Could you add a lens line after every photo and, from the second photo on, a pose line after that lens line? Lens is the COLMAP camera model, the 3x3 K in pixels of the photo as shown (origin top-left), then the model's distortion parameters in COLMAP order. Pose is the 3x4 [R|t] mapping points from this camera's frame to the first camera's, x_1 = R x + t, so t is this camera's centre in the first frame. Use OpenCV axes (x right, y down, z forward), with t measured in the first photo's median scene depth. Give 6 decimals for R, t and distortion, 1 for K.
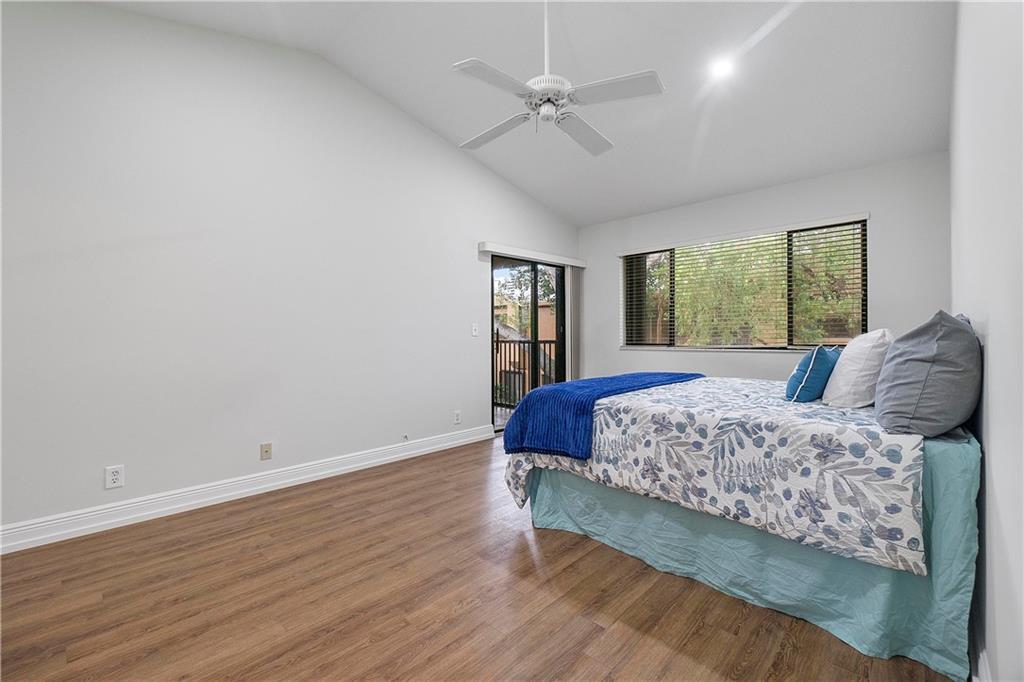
lens RADIAL K [[438.9, 0, 510.6], [0, 438.9, 335.2], [0, 0, 1]] dist [-0.001085, -0.000111]
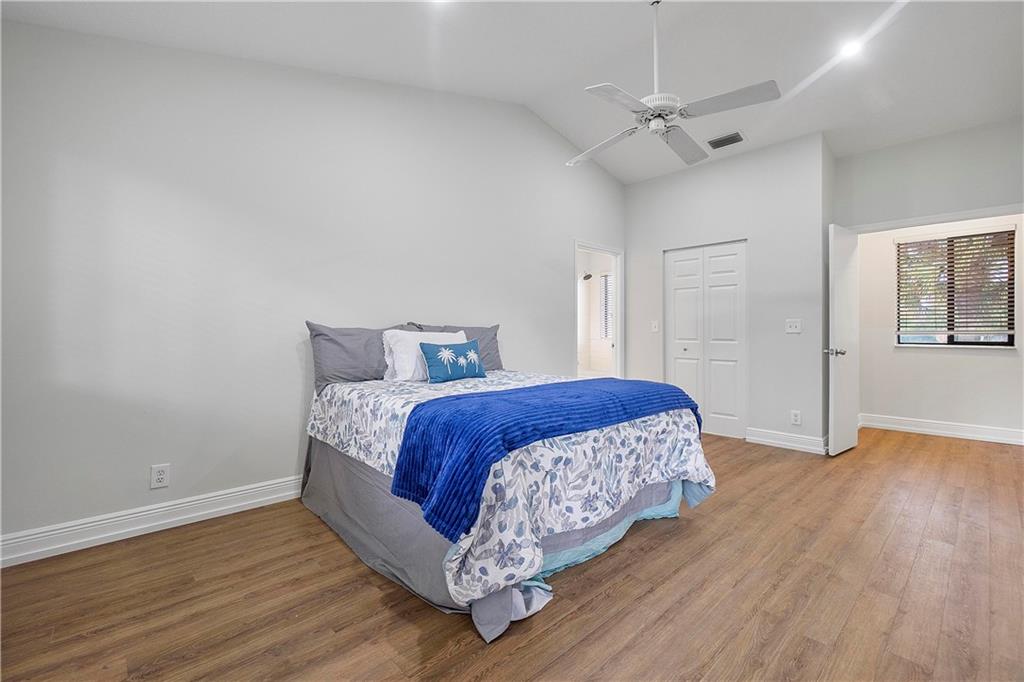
lens RADIAL K [[438.9, 0, 510.6], [0, 438.9, 335.2], [0, 0, 1]] dist [-0.001085, -0.000111]
pose [[-0.997757, 0.011711, 0.065911, 0.472990], [0.011793, 0.999930, 0.000866, 0.000316], [-0.065896, 0.001641, -0.997825, 2.648923]]
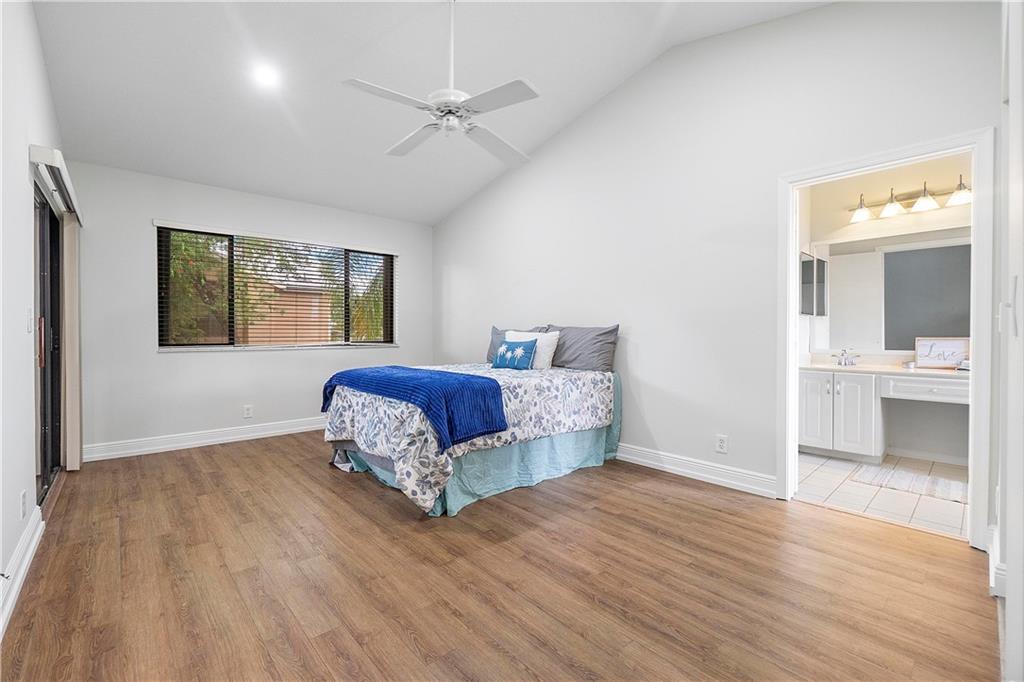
lens RADIAL K [[438.9, 0, 510.6], [0, 438.9, 335.2], [0, 0, 1]] dist [-0.001085, -0.000111]
pose [[0.072134, 0.001610, 0.997394, -1.218558], [-0.001388, 0.999998, -0.001514, 0.010795], [-0.997394, -0.001275, 0.072136, 0.984704]]
